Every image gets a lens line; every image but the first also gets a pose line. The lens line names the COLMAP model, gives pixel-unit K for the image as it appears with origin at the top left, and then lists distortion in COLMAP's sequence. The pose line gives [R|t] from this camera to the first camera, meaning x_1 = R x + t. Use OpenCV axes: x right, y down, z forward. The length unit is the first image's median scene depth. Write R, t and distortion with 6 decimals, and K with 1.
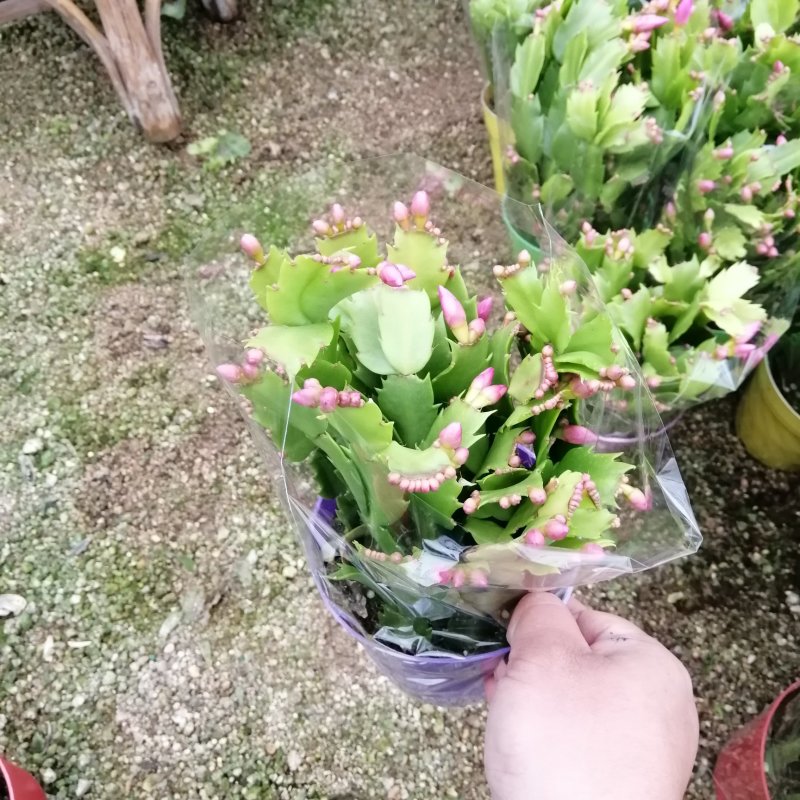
lens RADIAL K [[825.0, 0, 400.0], [0, 825.0, 400.0], [0, 0, 1]] dist [0.036684, -0.106837]
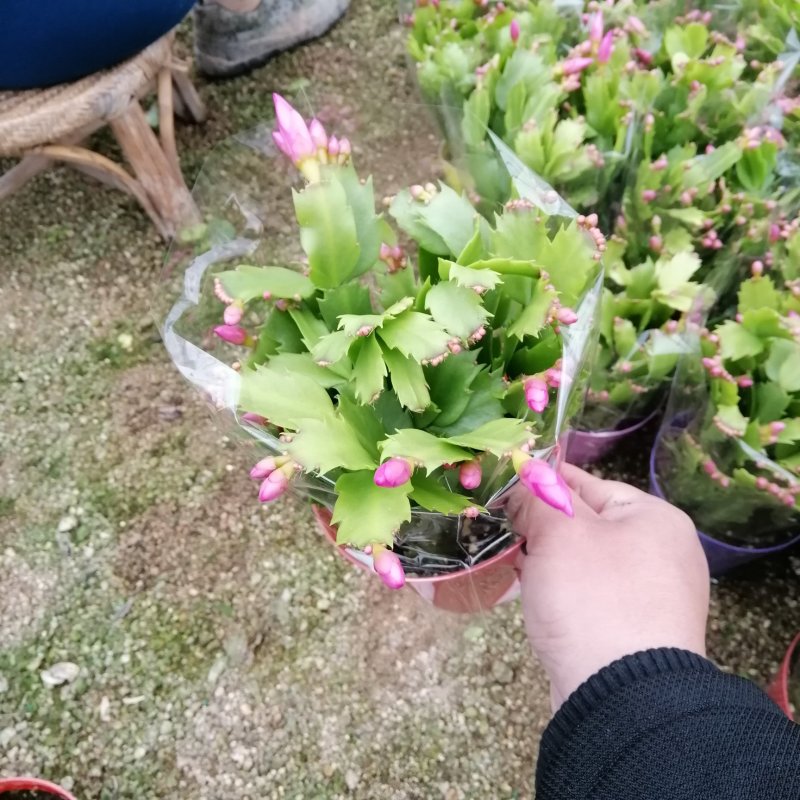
lens RADIAL K [[825.0, 0, 400.0], [0, 825.0, 400.0], [0, 0, 1]] dist [0.036684, -0.106837]
pose [[0.990486, -0.137189, 0.010778, -0.011930], [0.137595, 0.986083, -0.093319, 0.062592], [0.002175, 0.093914, 0.995578, -0.078814]]
